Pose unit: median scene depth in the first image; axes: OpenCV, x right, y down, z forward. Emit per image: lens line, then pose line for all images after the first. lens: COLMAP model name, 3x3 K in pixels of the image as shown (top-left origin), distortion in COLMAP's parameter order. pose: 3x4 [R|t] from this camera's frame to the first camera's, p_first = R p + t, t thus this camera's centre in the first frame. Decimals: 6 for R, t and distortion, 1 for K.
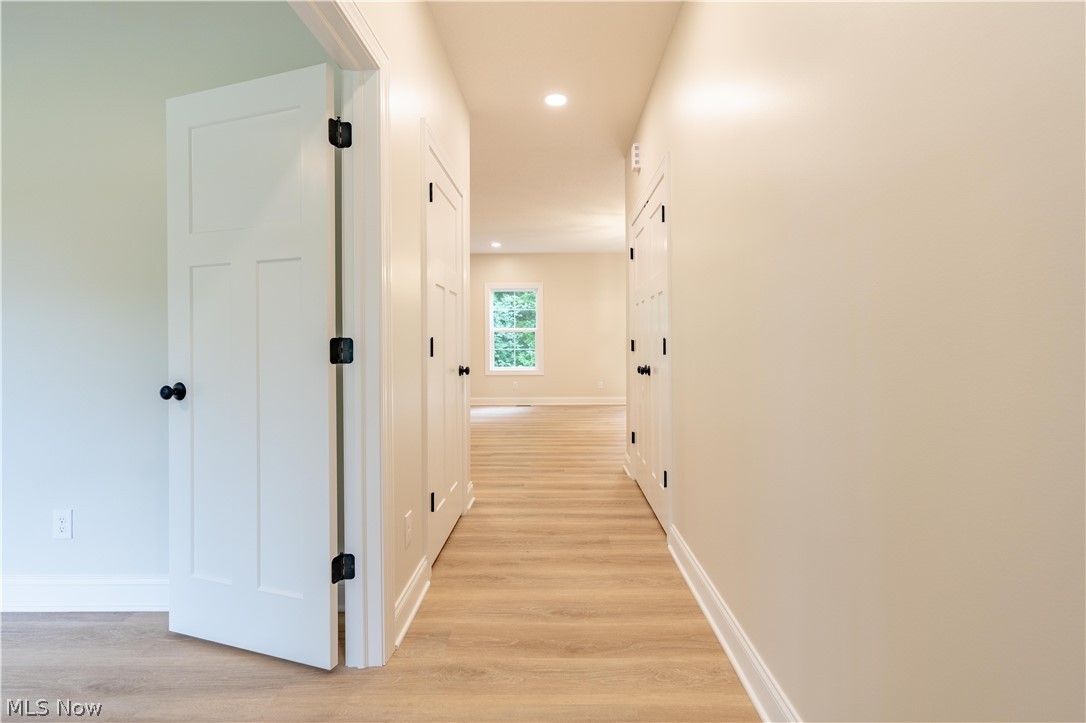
lens RADIAL K [[481.7, 0, 558.9], [0, 481.7, 344.8], [0, 0, 1]] dist [-0.004537, 0.002533]
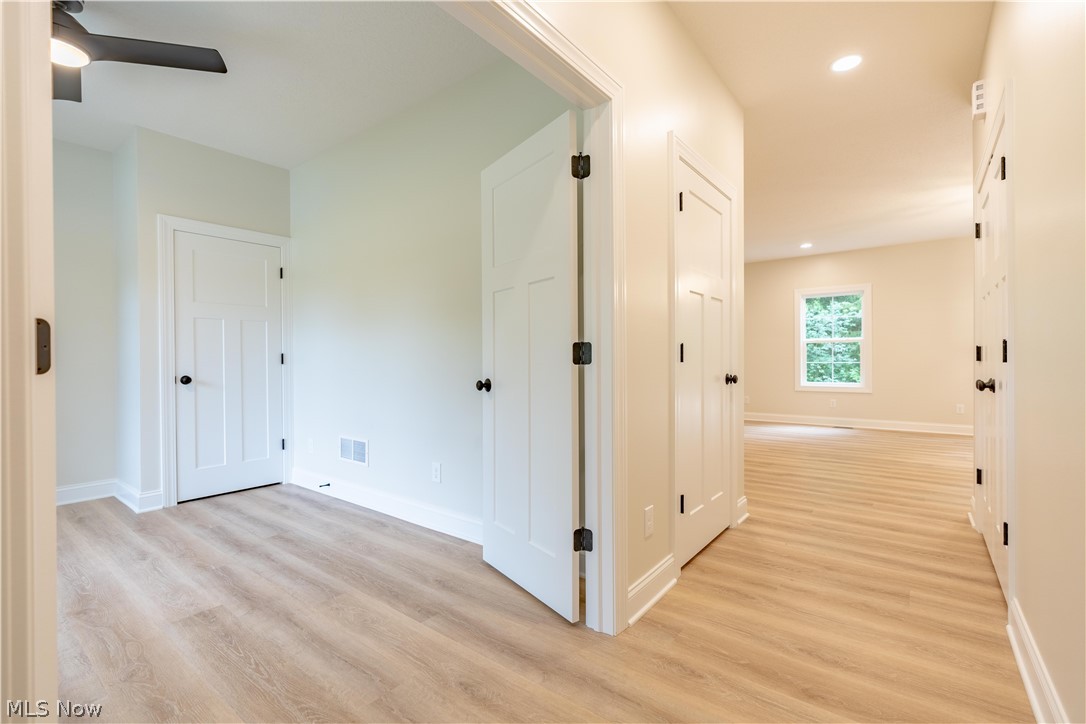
lens RADIAL K [[481.7, 0, 560.1], [0, 481.7, 362.5], [0, 0, 1]] dist [-0.004537, 0.002533]
pose [[0.803448, 0.002217, -0.595371, 0.159987], [0.001286, 0.999984, 0.005459, 0.022699], [0.595374, -0.005152, 0.803432, 0.026989]]
